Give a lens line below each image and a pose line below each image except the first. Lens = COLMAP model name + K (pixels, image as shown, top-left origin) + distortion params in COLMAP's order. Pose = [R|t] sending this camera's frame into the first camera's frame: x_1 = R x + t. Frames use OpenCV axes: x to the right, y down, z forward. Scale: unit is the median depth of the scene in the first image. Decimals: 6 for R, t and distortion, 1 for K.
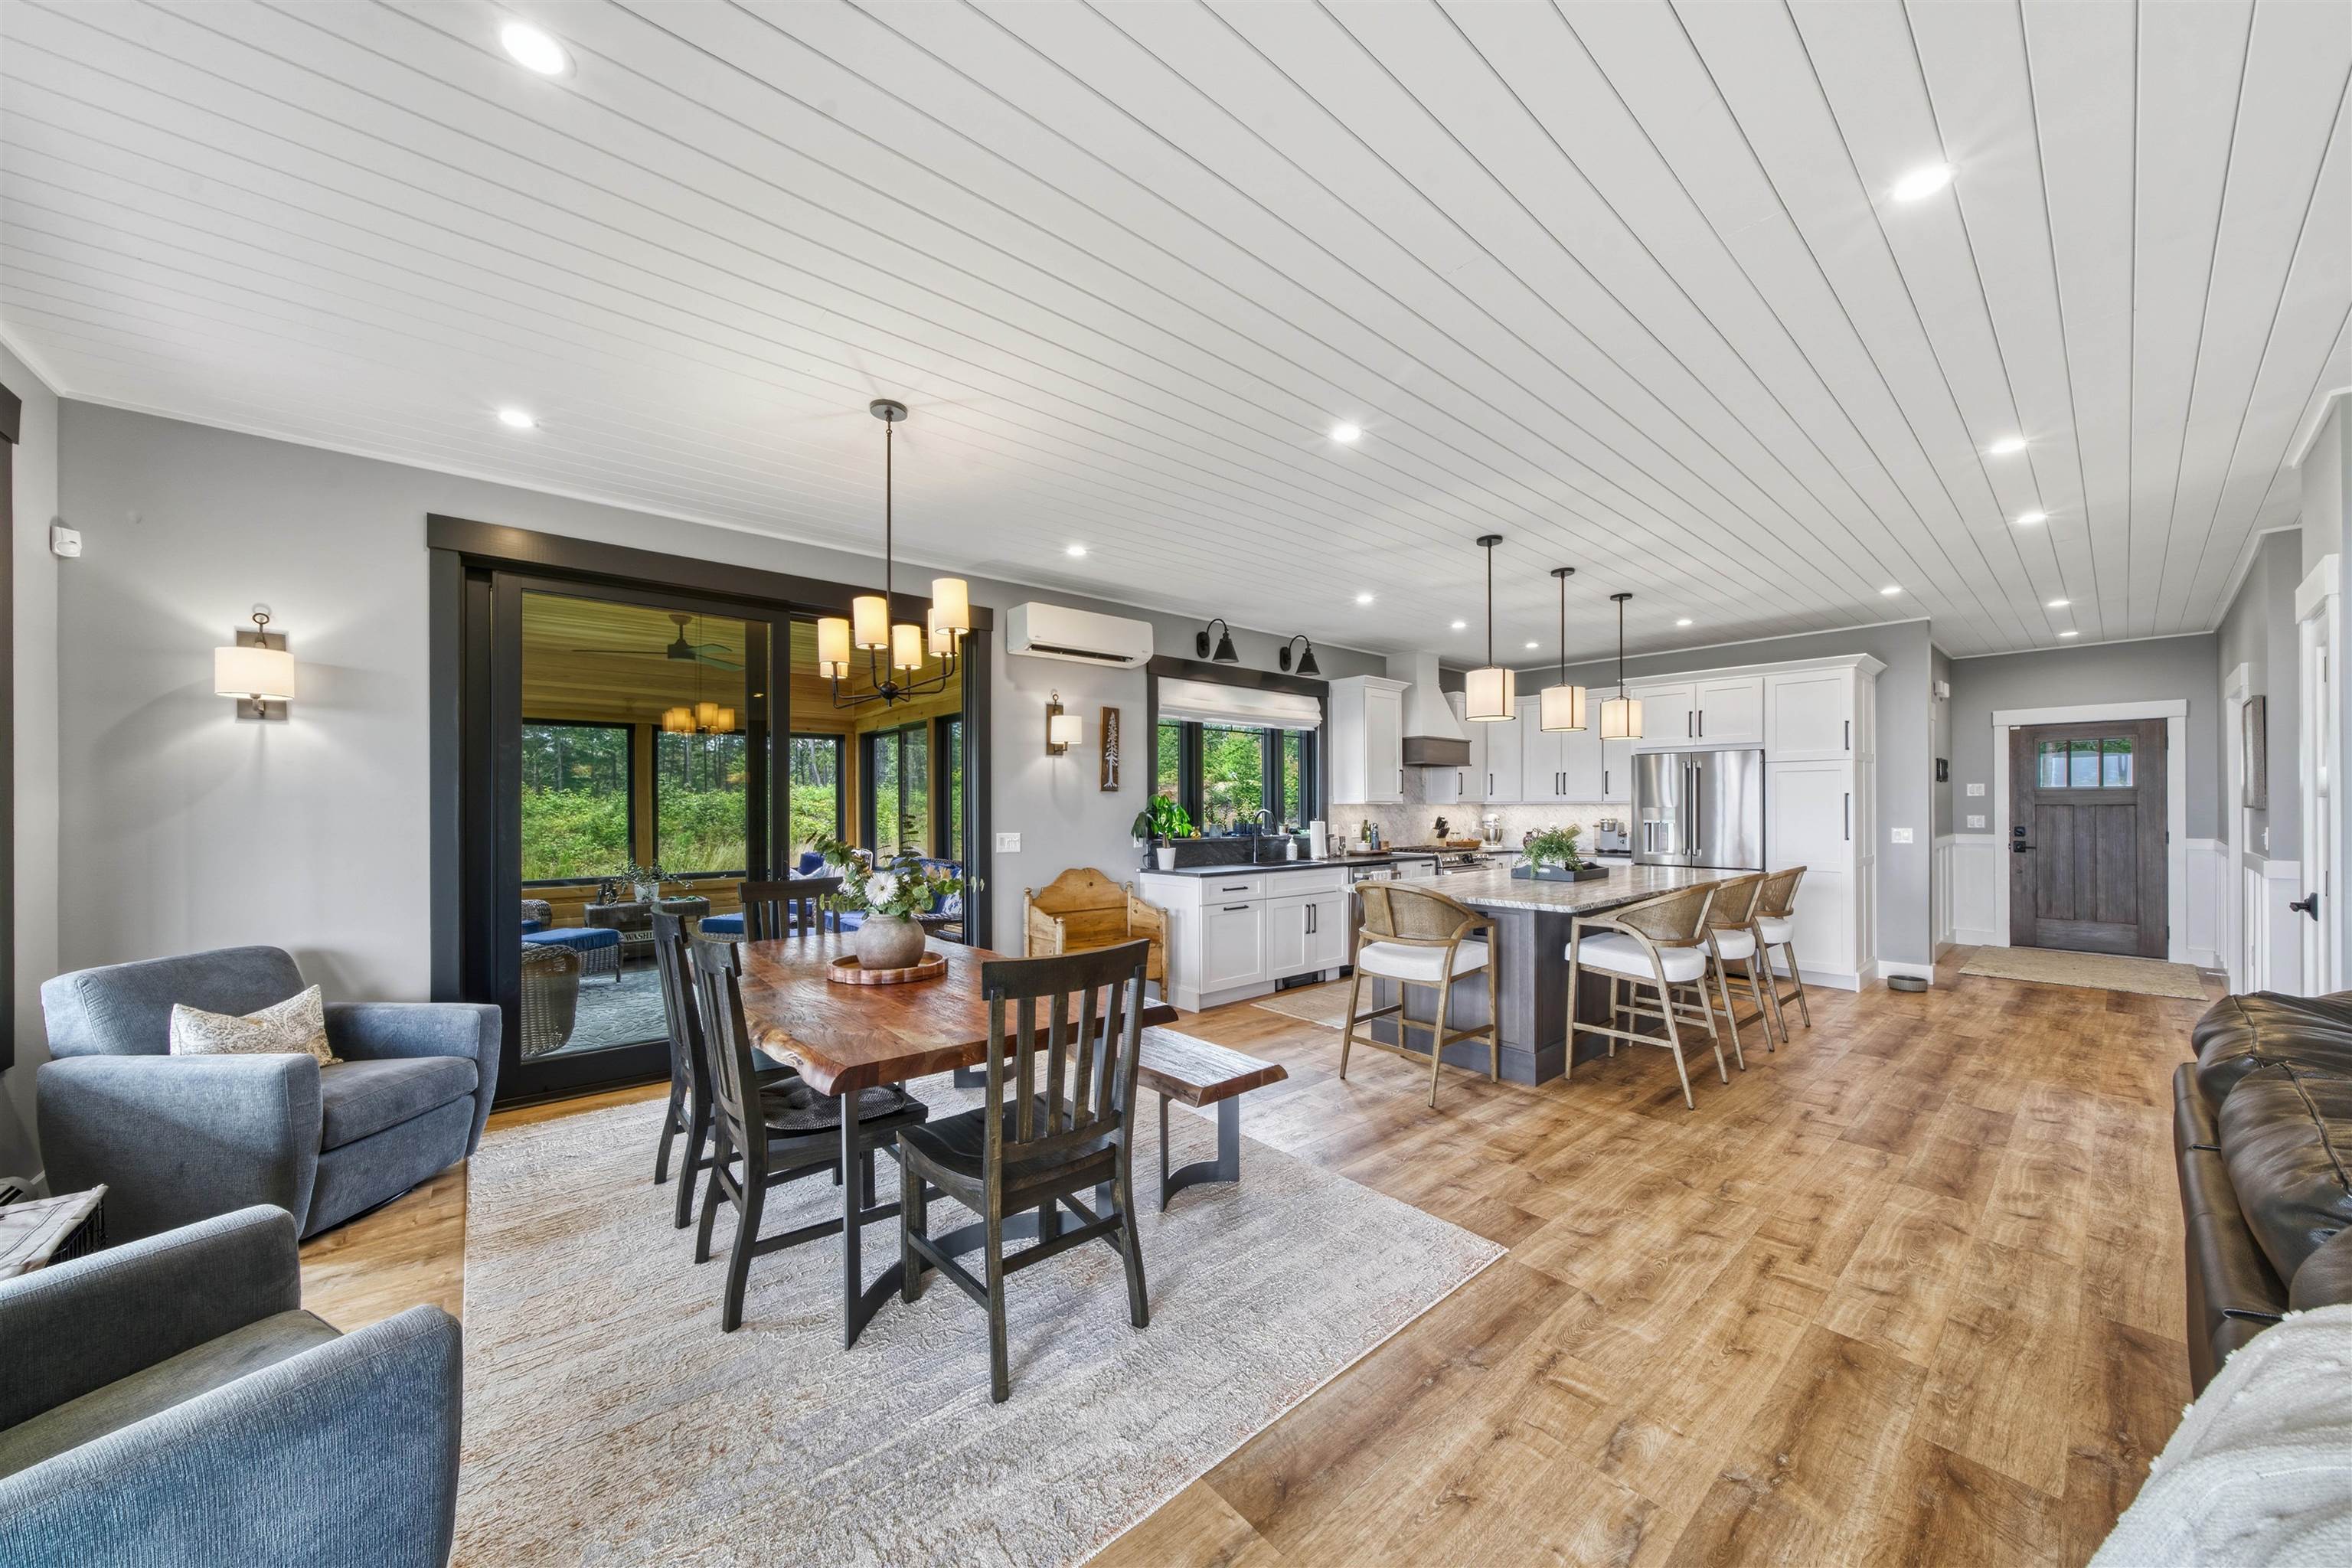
lens RADIAL K [[807.4, 0, 1165.3], [0, 807.4, 803.4], [0, 0, 1]] dist [-0.001686, -0.000193]
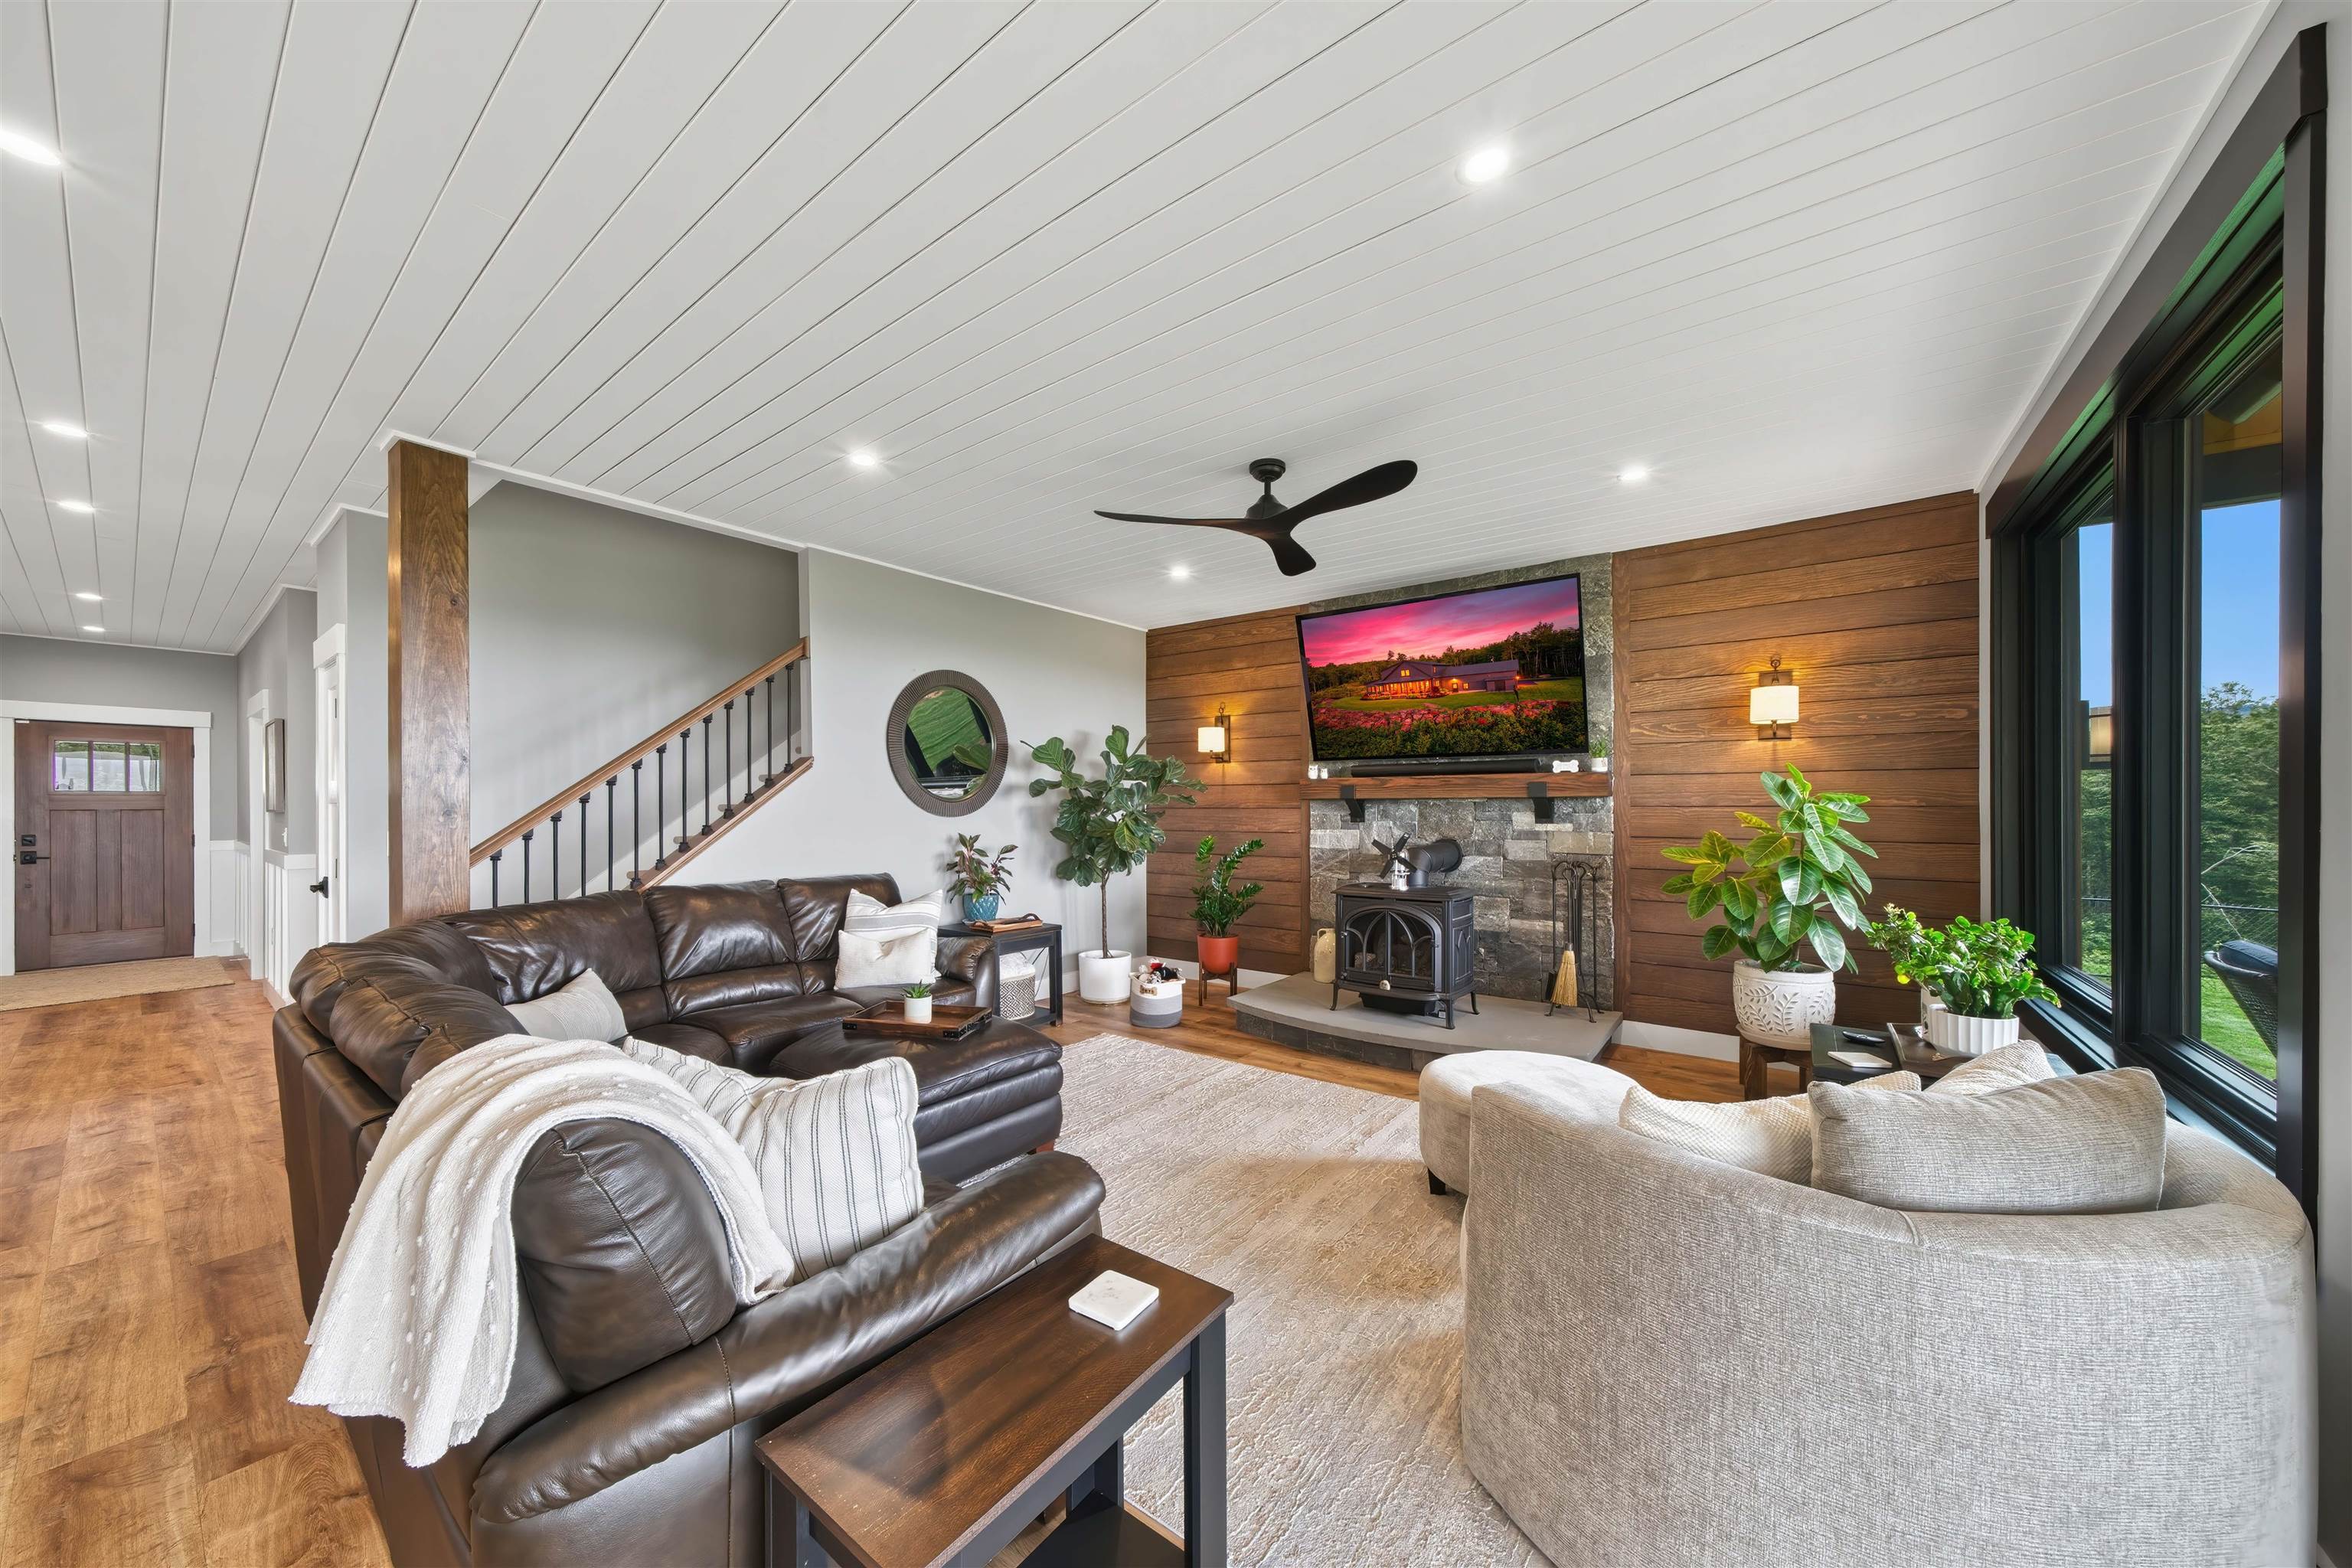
lens RADIAL K [[807.4, 0, 1165.3], [0, 807.4, 803.4], [0, 0, 1]] dist [-0.001686, -0.000193]
pose [[-0.213296, 0.004479, 0.976977, -0.081304], [0.000651, 0.999990, -0.004443, -0.000853], [-0.976987, -0.000312, -0.213297, -0.031337]]
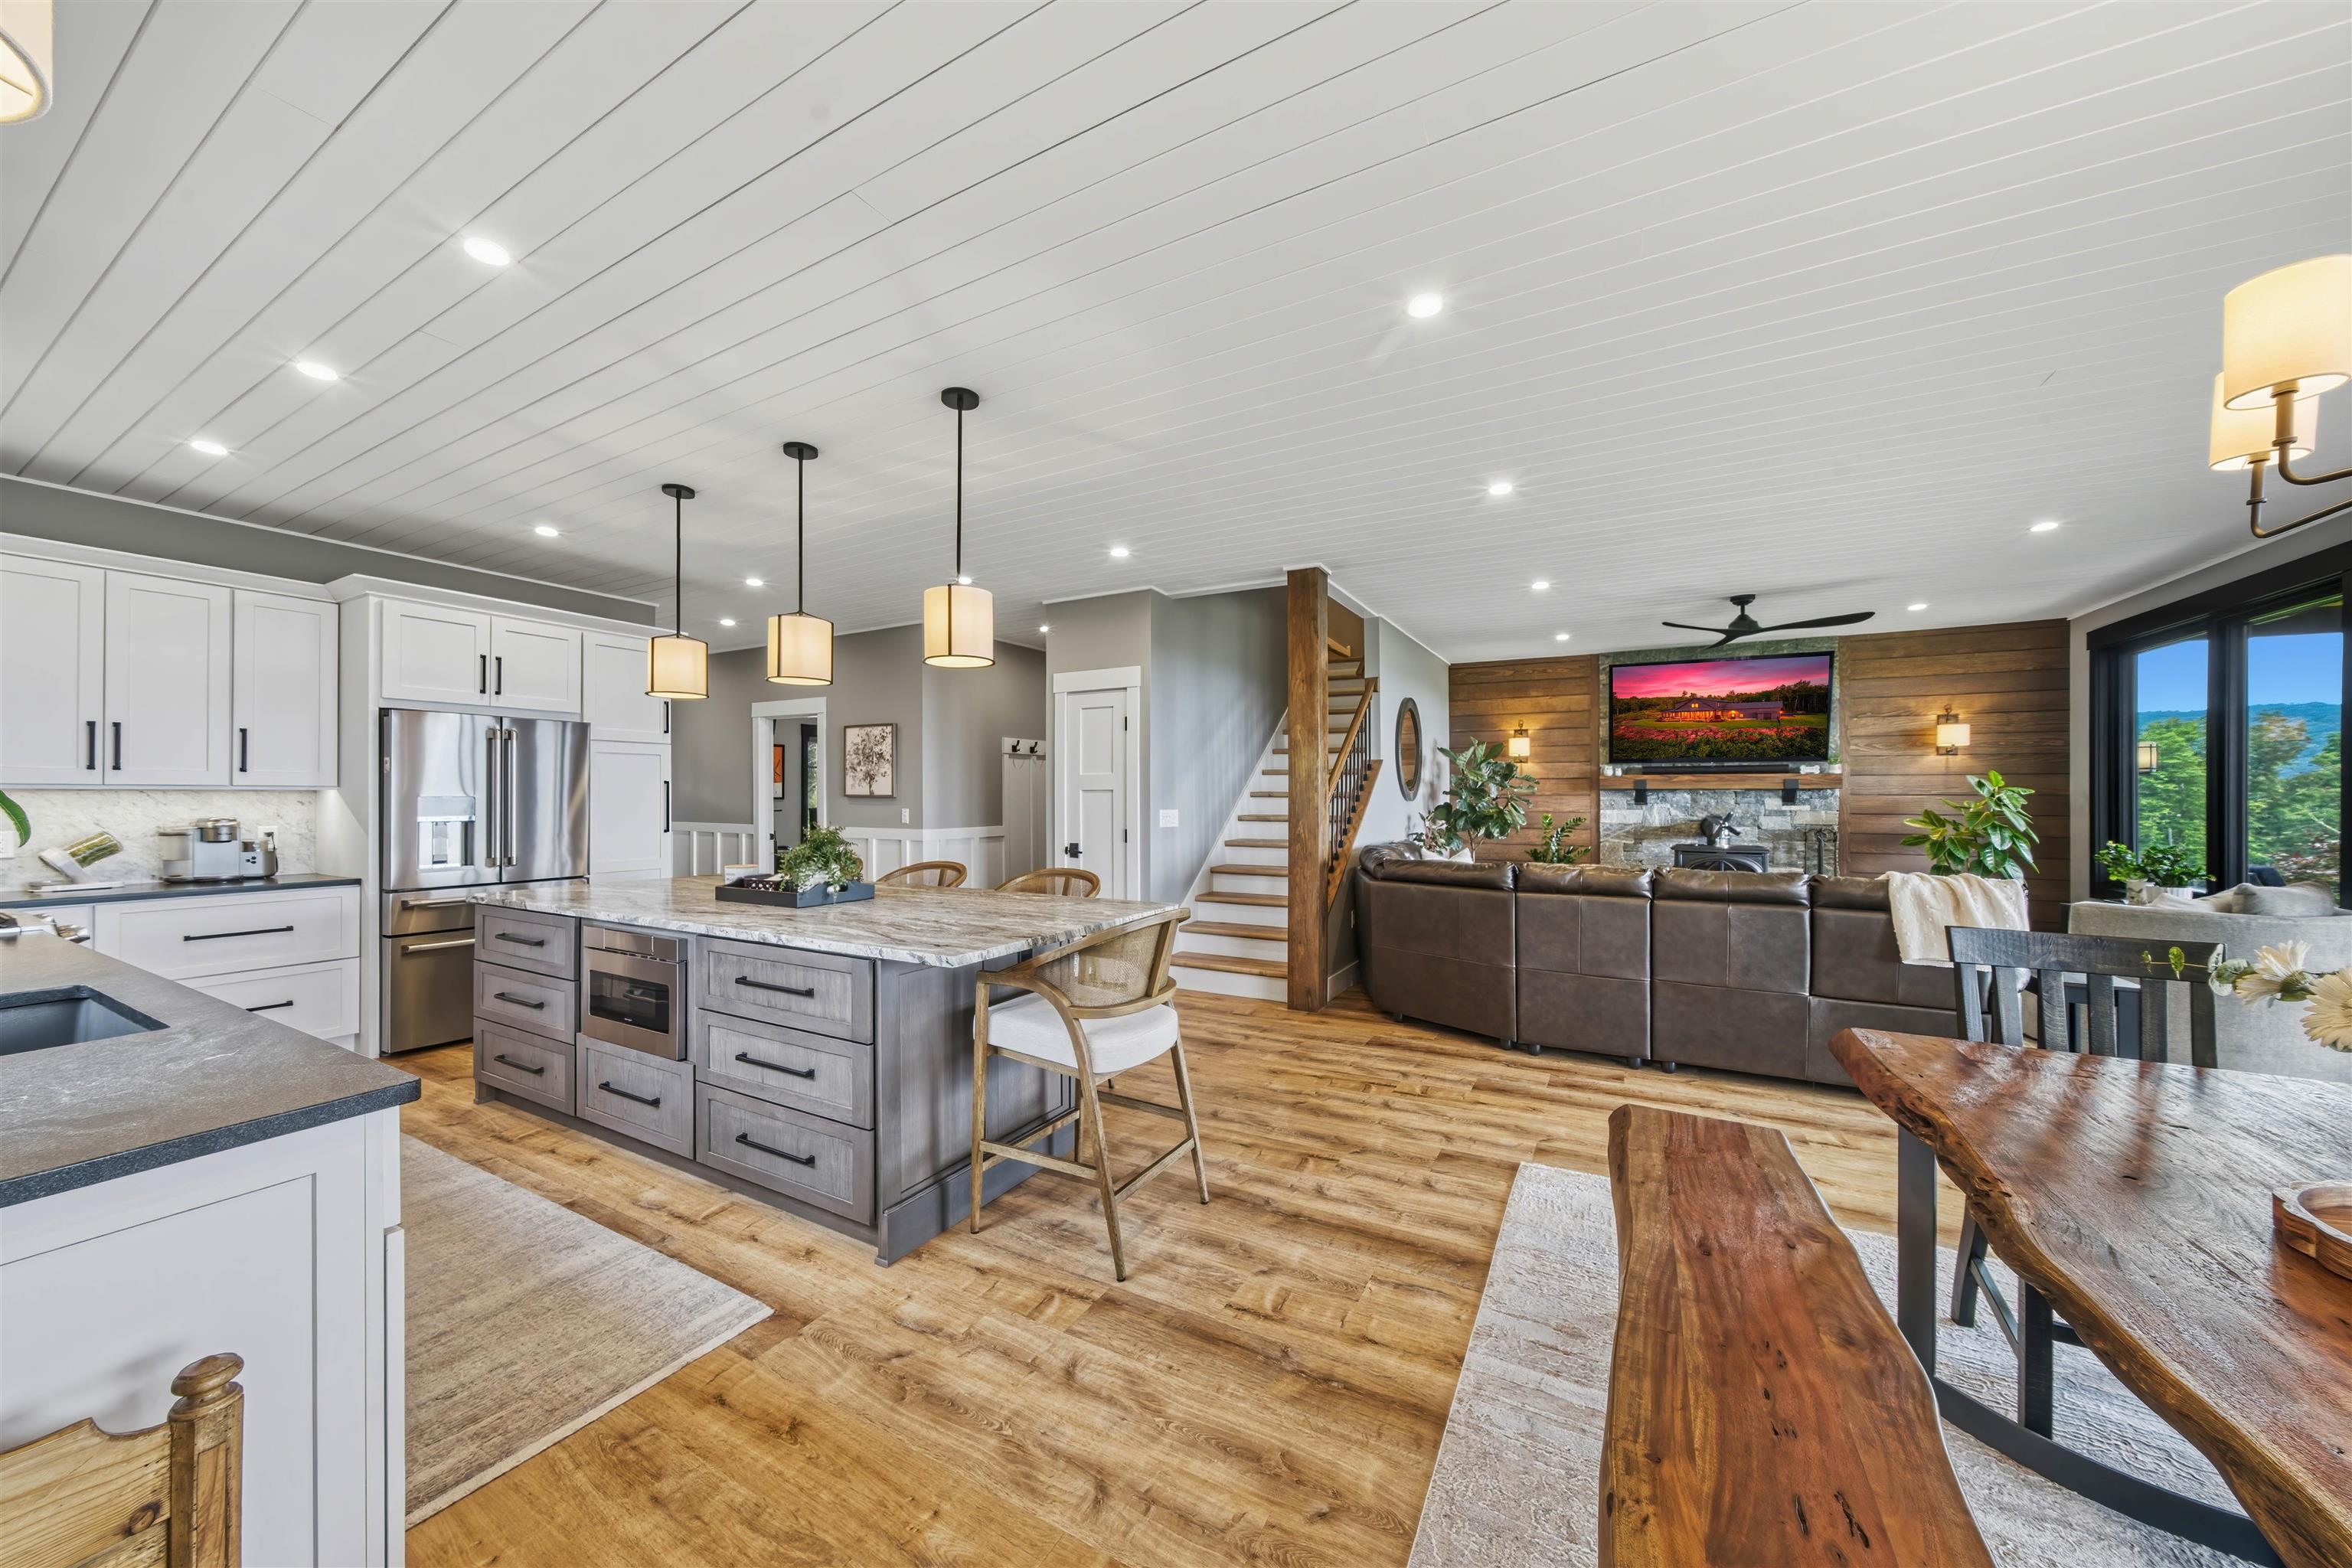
lens RADIAL K [[811.6, 0, 1176.0], [0, 811.6, 784.0], [0, 0, 1]] dist [-0.000921, -0.000050]
pose [[-0.353496, 0.012963, 0.935346, -0.227373], [-0.002800, 0.999885, -0.014916, 0.004093], [-0.935432, -0.007892, -0.353419, 0.822623]]
